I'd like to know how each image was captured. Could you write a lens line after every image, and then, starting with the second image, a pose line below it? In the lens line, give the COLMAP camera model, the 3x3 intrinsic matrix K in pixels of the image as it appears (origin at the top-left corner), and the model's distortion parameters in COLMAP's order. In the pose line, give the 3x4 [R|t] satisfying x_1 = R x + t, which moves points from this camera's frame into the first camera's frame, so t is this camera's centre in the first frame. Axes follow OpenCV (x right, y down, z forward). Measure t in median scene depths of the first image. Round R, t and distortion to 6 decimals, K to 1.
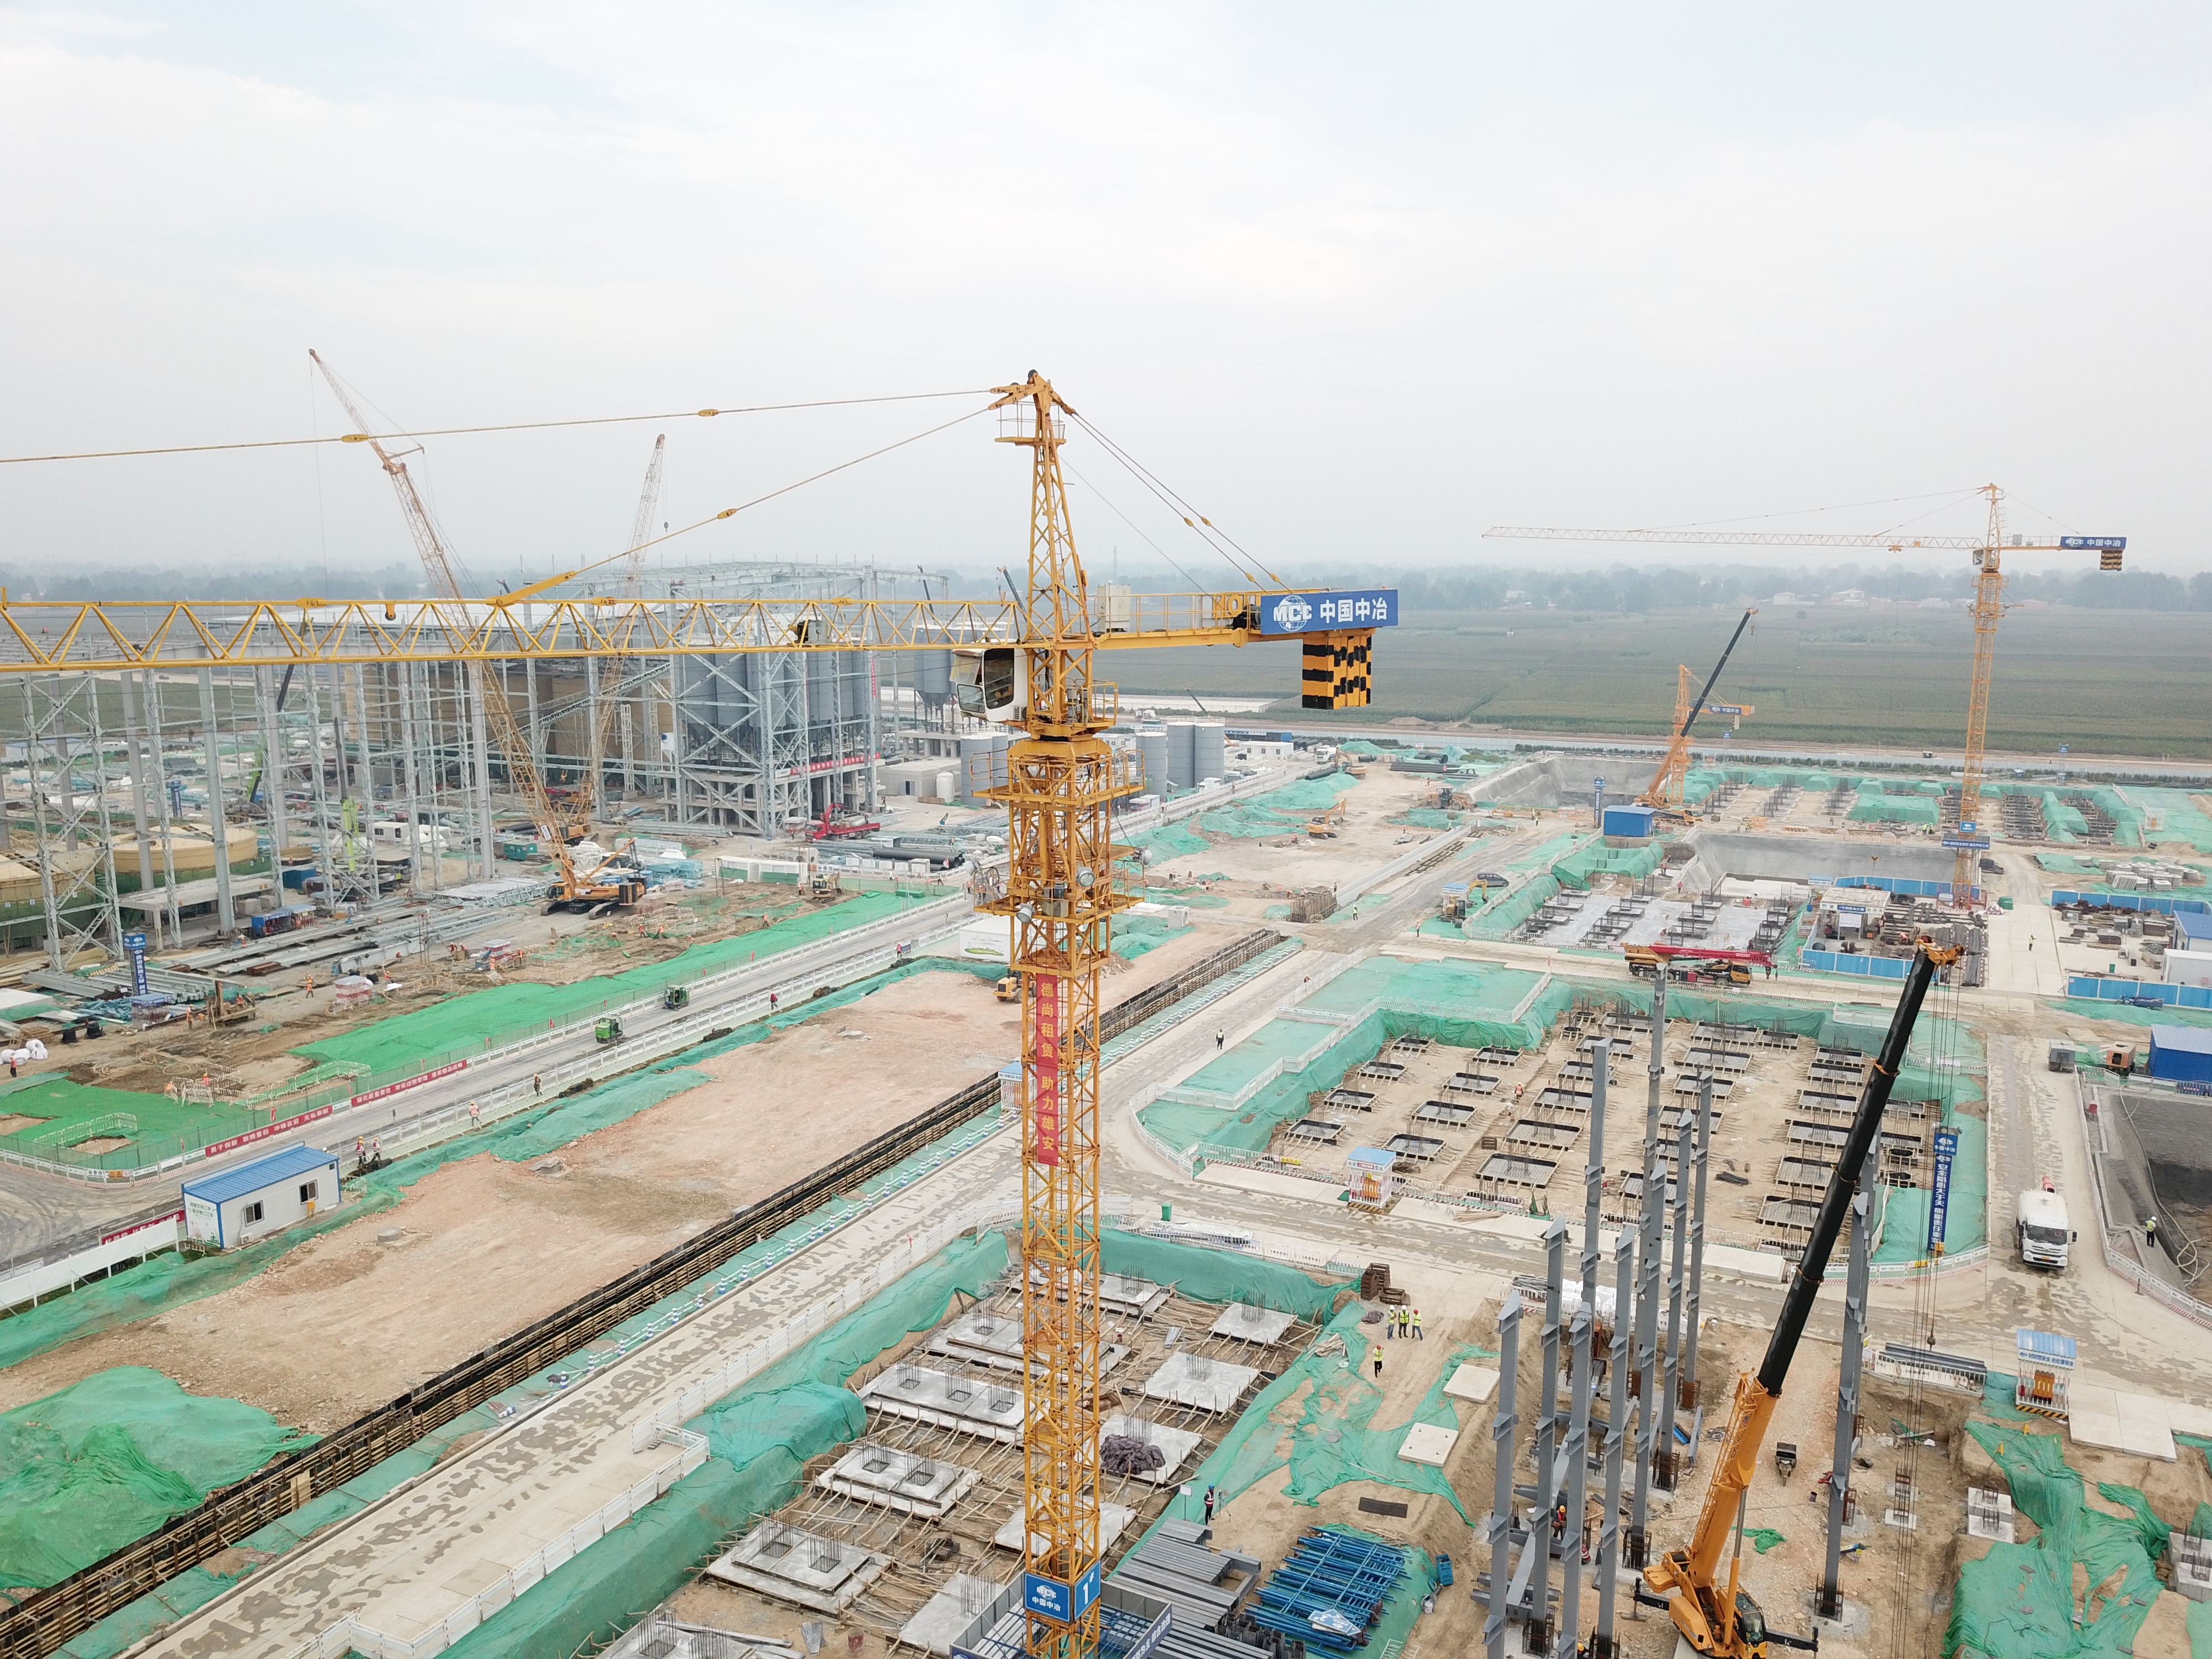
lens RADIAL K [[1689.5, 0, 1114.4], [0, 1689.5, 875.7], [0, 0, 1]] dist [0.002229, 0.005869]
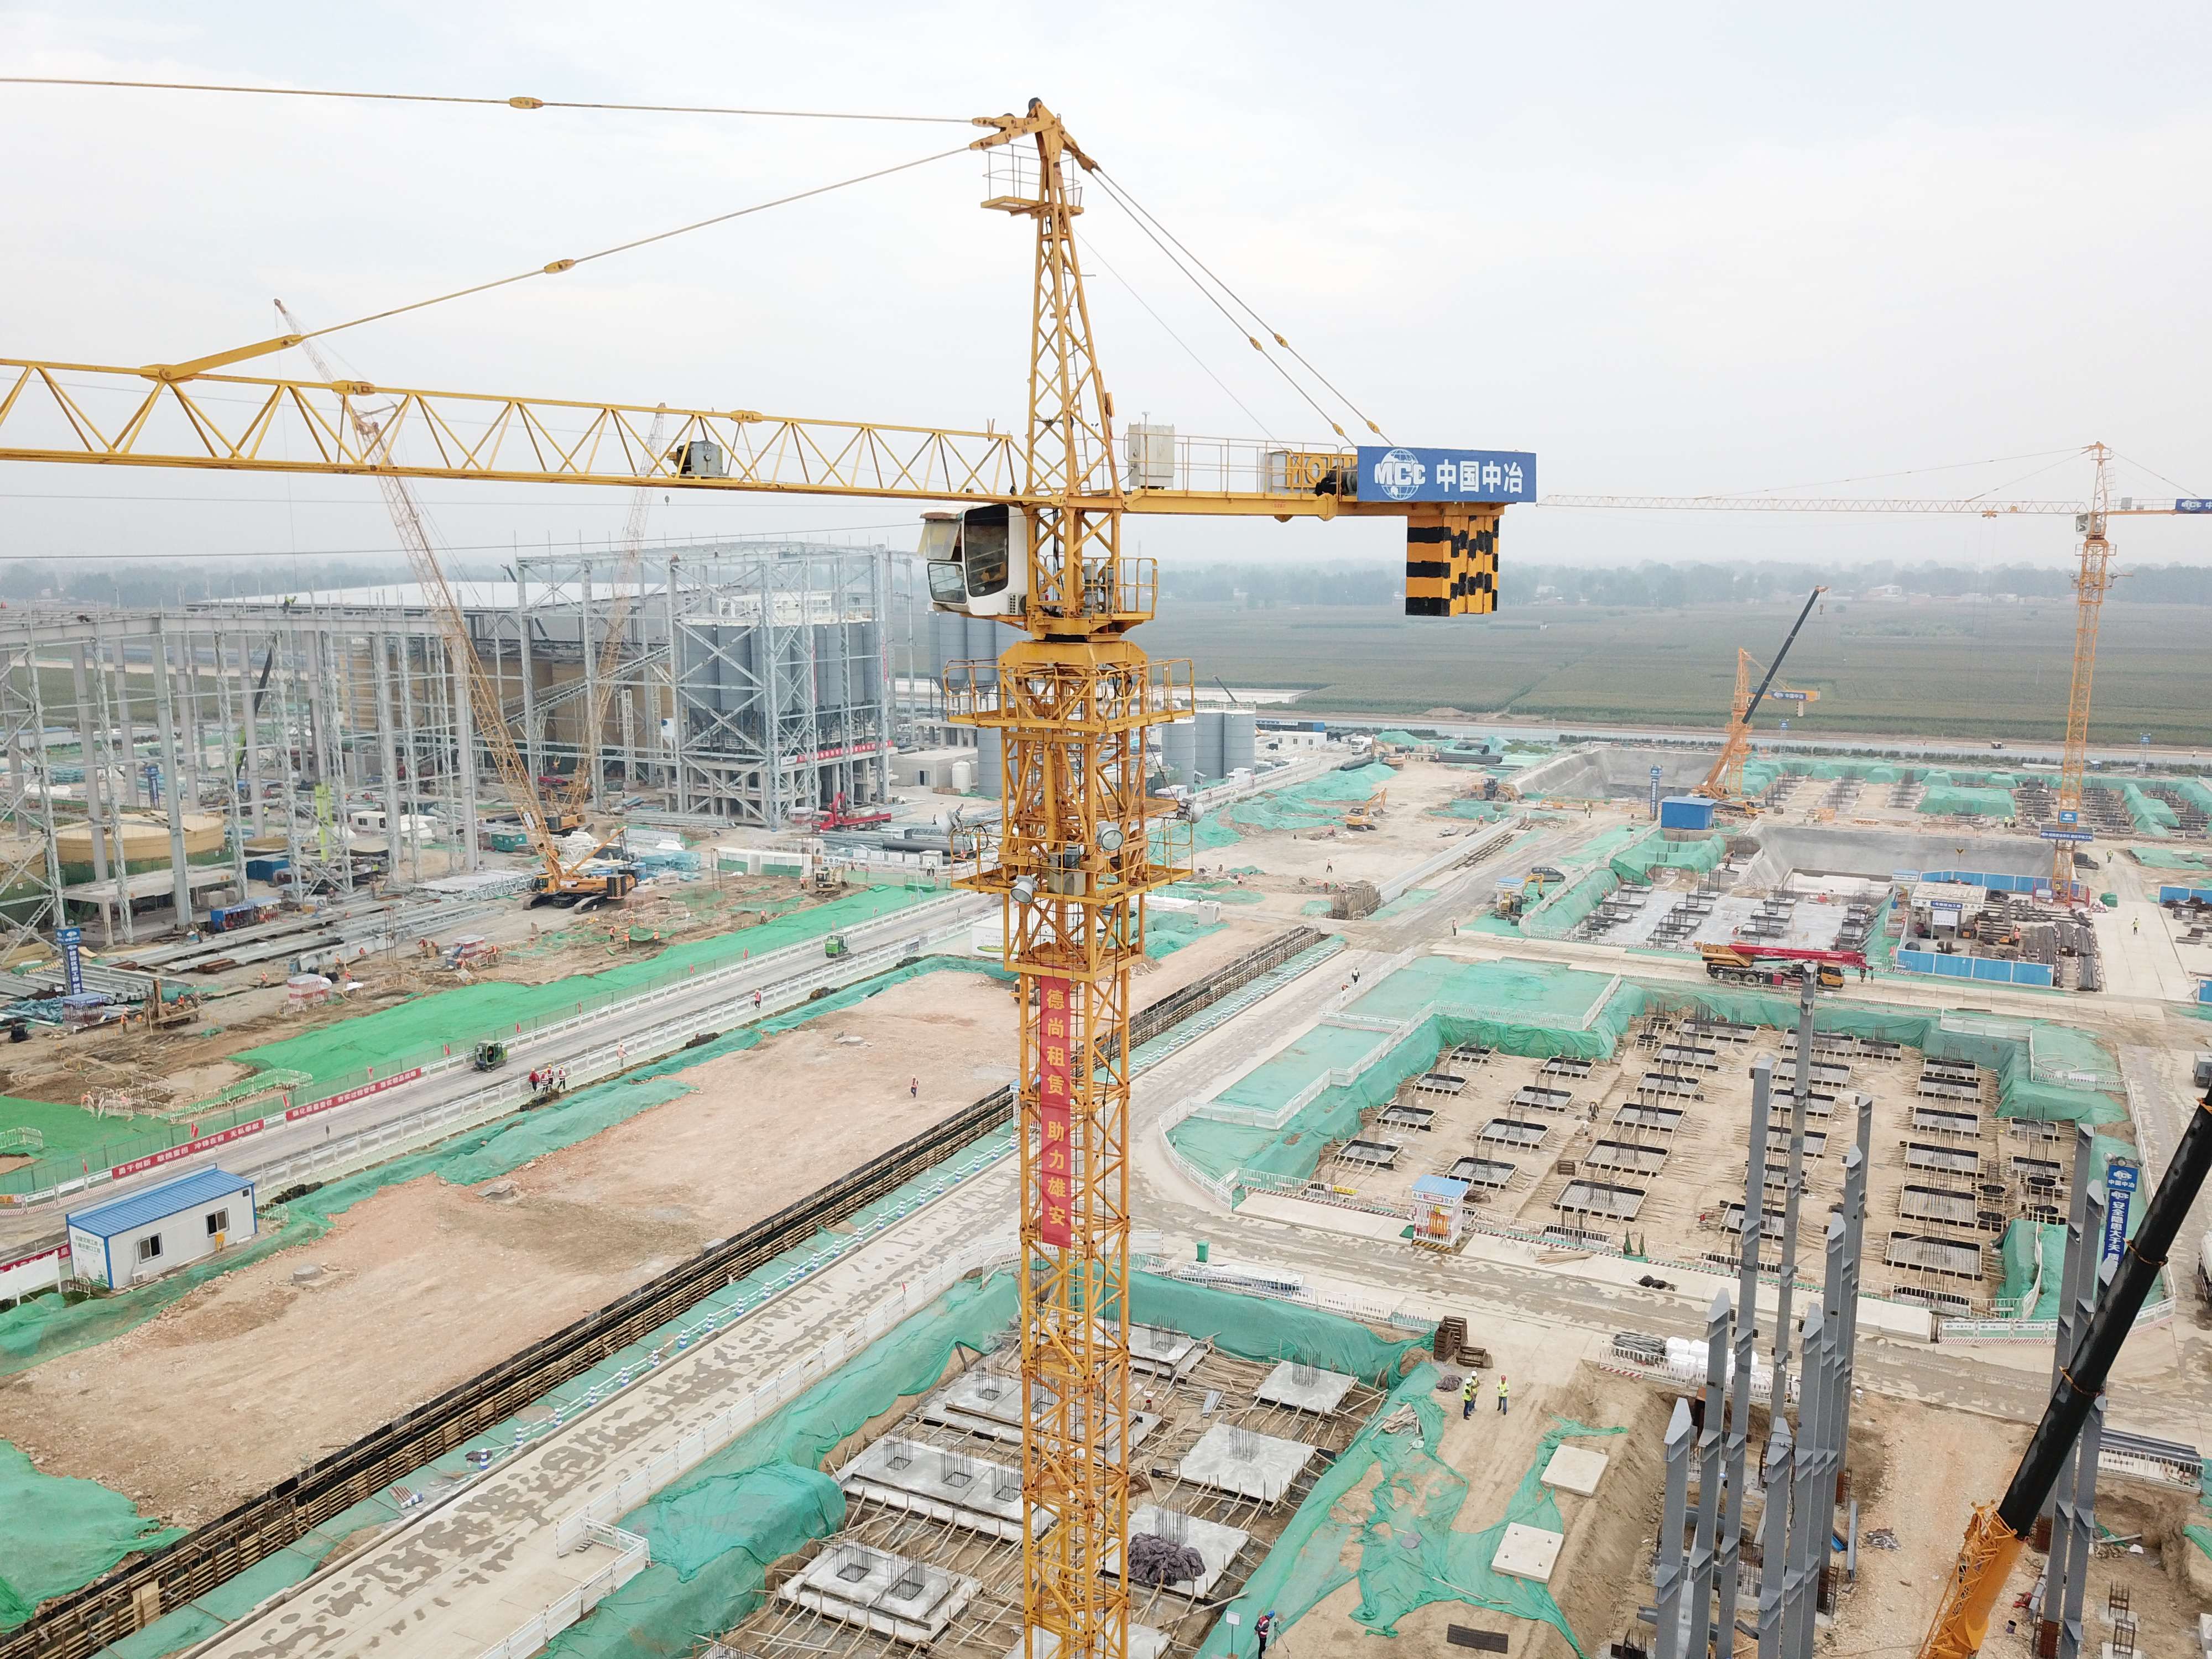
lens RADIAL K [[1689.5, 0, 1114.4], [0, 1689.5, 875.7], [0, 0, 1]] dist [0.002229, 0.005869]
pose [[0.999903, 0.001995, -0.013752, -0.002288], [-0.001993, 0.999998, 0.000097, 0.006434], [0.013752, -0.000069, 0.999905, 0.118481]]
